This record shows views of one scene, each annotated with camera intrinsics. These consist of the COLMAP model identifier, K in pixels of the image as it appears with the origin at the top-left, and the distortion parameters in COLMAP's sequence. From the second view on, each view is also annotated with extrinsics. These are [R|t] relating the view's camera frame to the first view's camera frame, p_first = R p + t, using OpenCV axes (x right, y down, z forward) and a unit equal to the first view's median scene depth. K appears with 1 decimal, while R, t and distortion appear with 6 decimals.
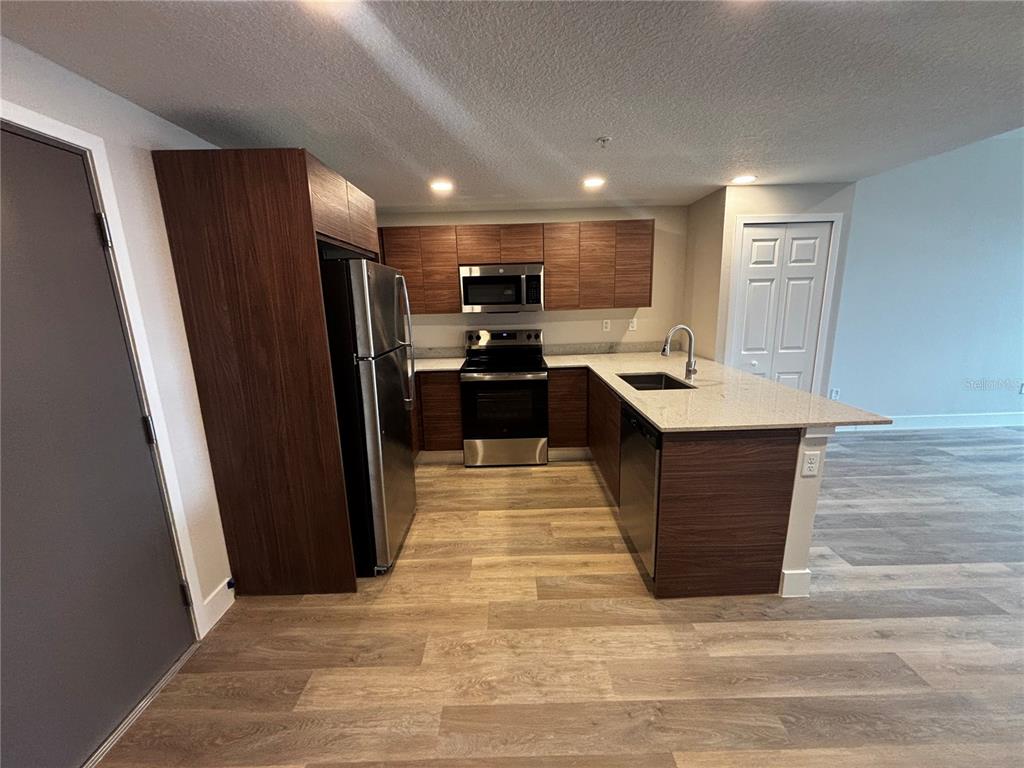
lens RADIAL K [[414.3, 0, 512.8], [0, 414.3, 382.9], [0, 0, 1]] dist [0.002850, -0.000513]
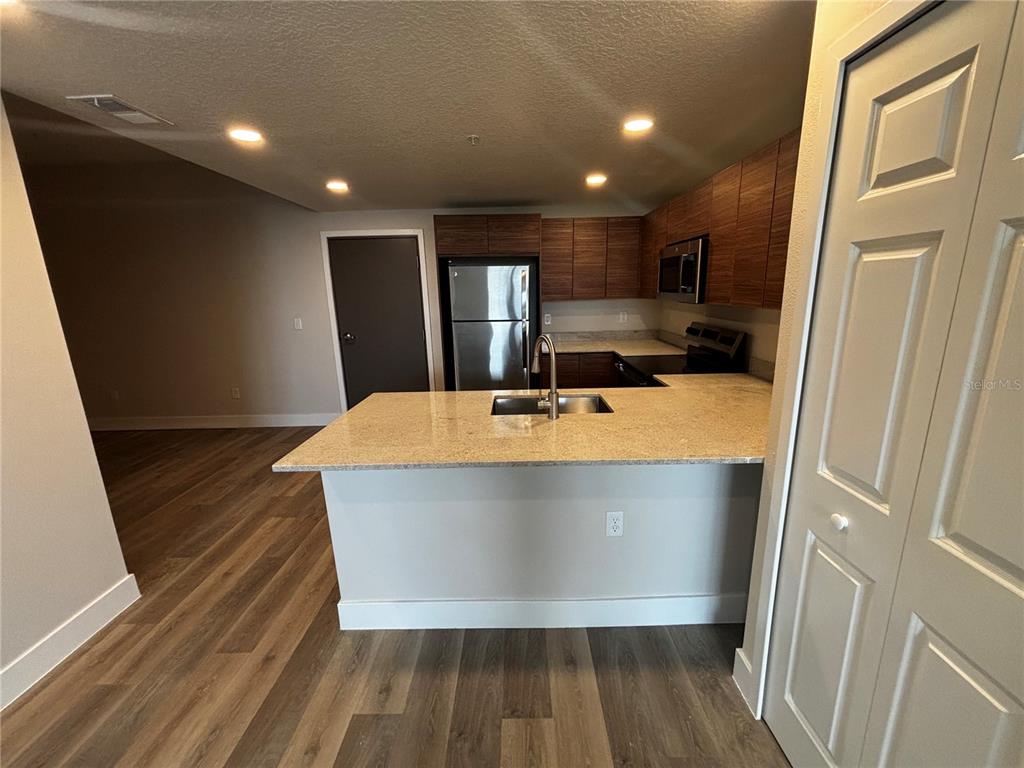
lens RADIAL K [[414.3, 0, 512.8], [0, 414.3, 382.9], [0, 0, 1]] dist [0.002850, -0.000513]
pose [[-0.020646, 0.251269, -0.967697, 0.924791], [-0.181300, 0.950915, 0.250780, -0.190868], [0.983211, 0.180621, 0.025923, 0.796637]]
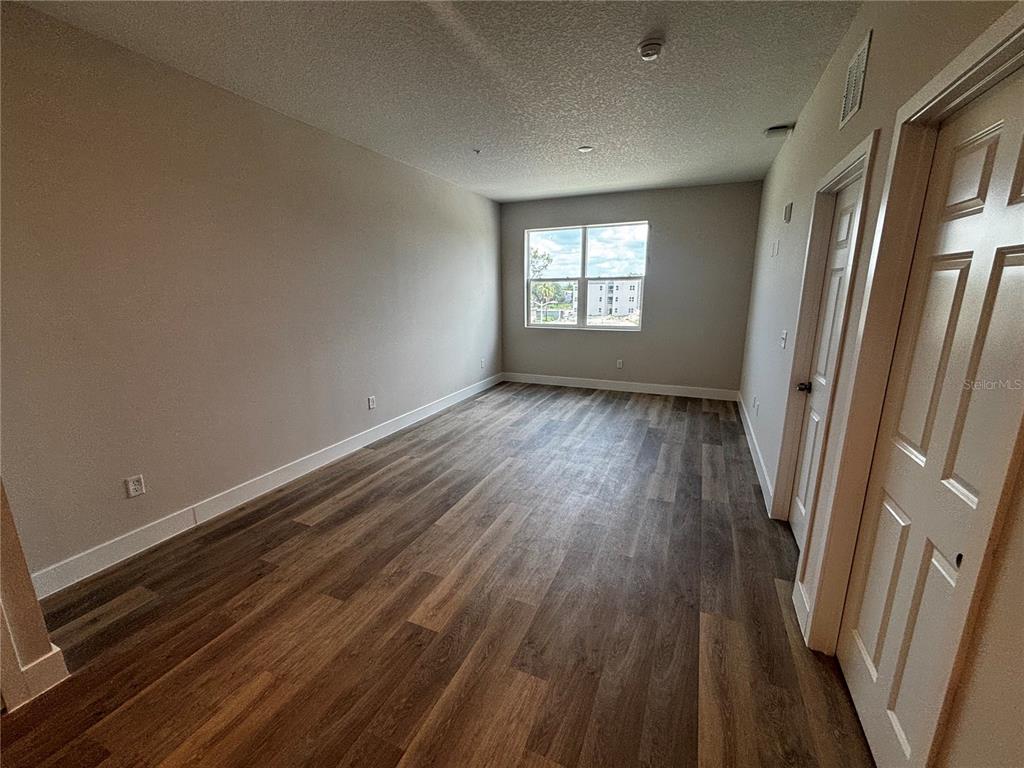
lens RADIAL K [[423.0, 0, 513.8], [0, 423.0, 382.8], [0, 0, 1]] dist [0.002397, 0.000168]
pose [[0.411122, -0.175521, 0.894523, 0.663014], [0.182020, 0.977333, 0.108114, -0.104445], [-0.893223, 0.118373, 0.433752, 0.362848]]
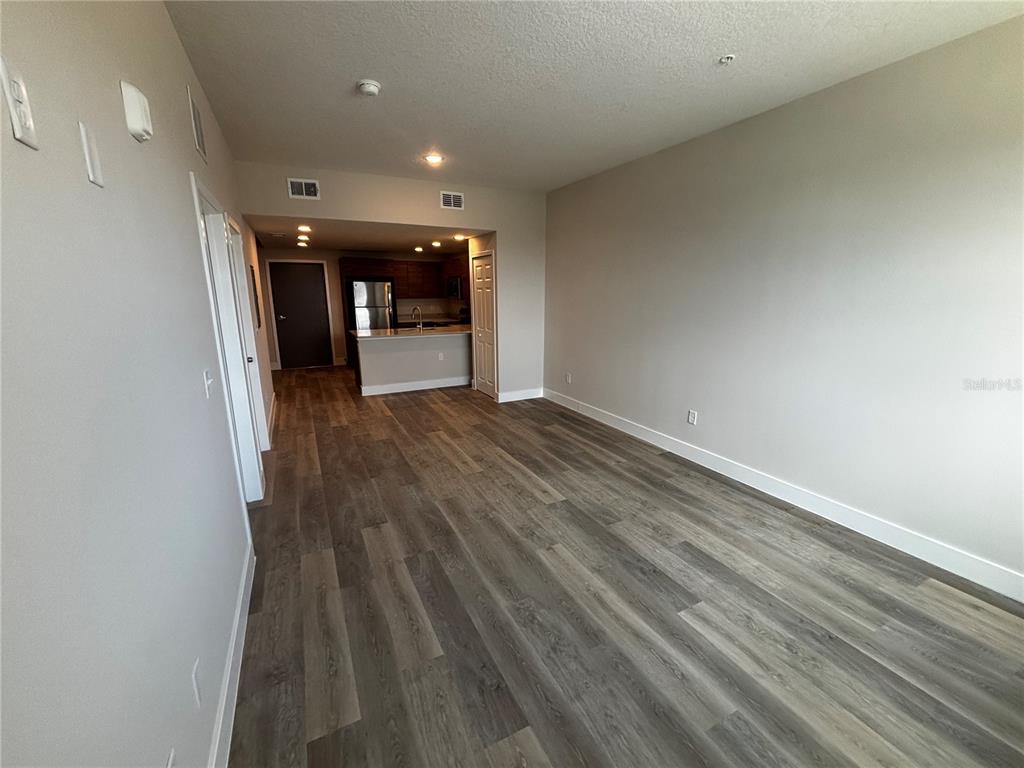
lens RADIAL K [[426.4, 0, 514.6], [0, 426.4, 384.6], [0, 0, 1]] dist [0.008442, -0.000168]
pose [[0.443367, 0.223985, -0.867904, 2.453297], [-0.195063, 0.969179, 0.150474, -0.156059], [0.874858, 0.102580, 0.473393, 0.314057]]
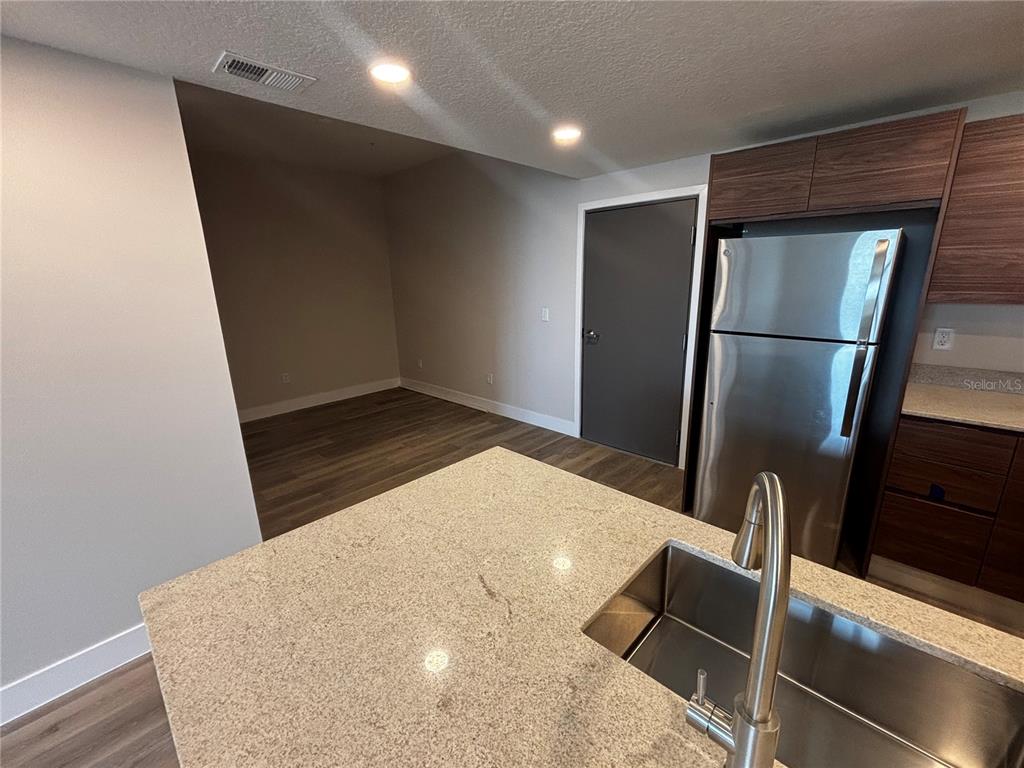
lens RADIAL K [[423.0, 0, 513.8], [0, 423.0, 382.8], [0, 0, 1]] dist [0.002397, 0.000168]
pose [[-0.696538, 0.219725, -0.683049, 0.512360], [-0.106738, 0.909636, 0.401460, -0.206981], [0.709536, 0.352539, -0.610143, 0.859173]]
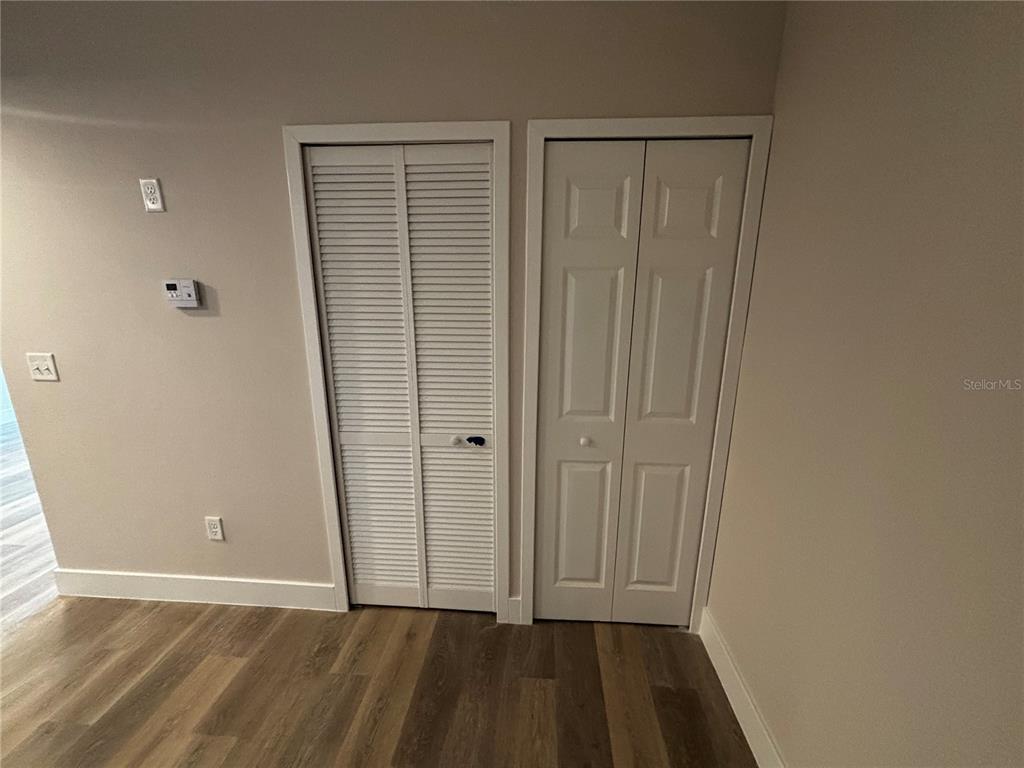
lens RADIAL K [[414.3, 0, 512.8], [0, 414.3, 382.9], [0, 0, 1]] dist [0.002850, -0.000513]
pose [[0.089458, -0.202859, 0.975113, -0.109368], [0.197984, 0.963122, 0.182201, 0.107832], [-0.976114, 0.176758, 0.126322, -0.523882]]
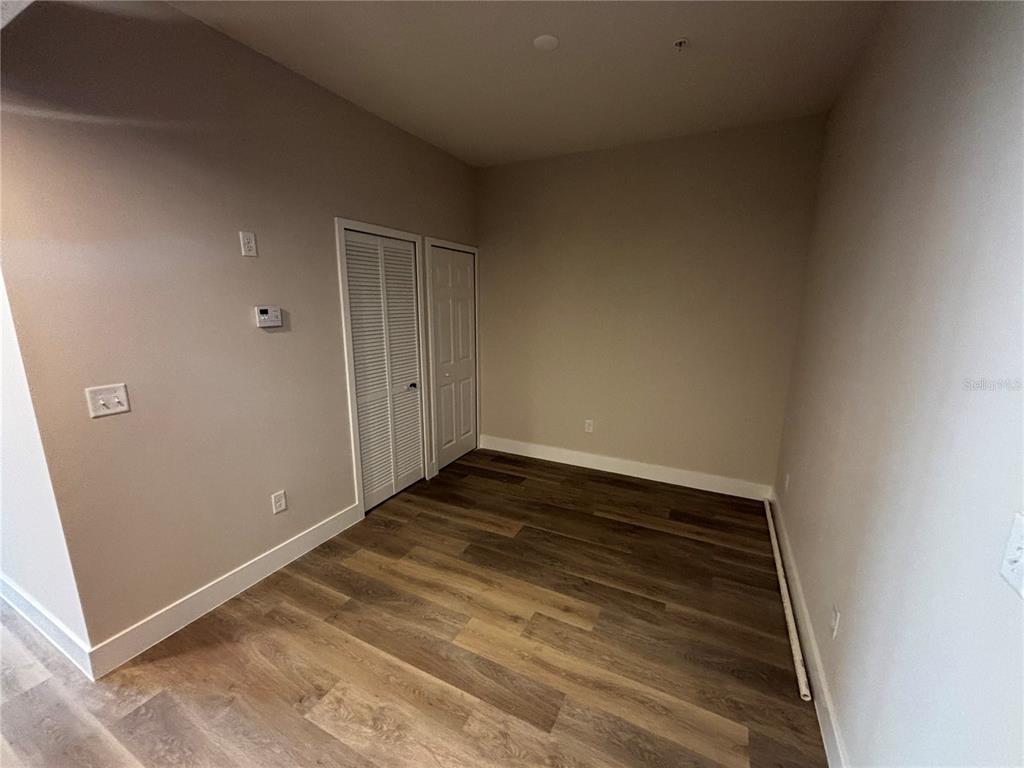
lens RADIAL K [[414.3, 0, 512.8], [0, 414.3, 382.9], [0, 0, 1]] dist [0.002850, -0.000513]
pose [[-0.886501, -0.066912, 0.457863, -0.311359], [0.115148, 0.926464, 0.358338, -0.085562], [-0.448170, 0.370389, -0.813606, 0.347547]]
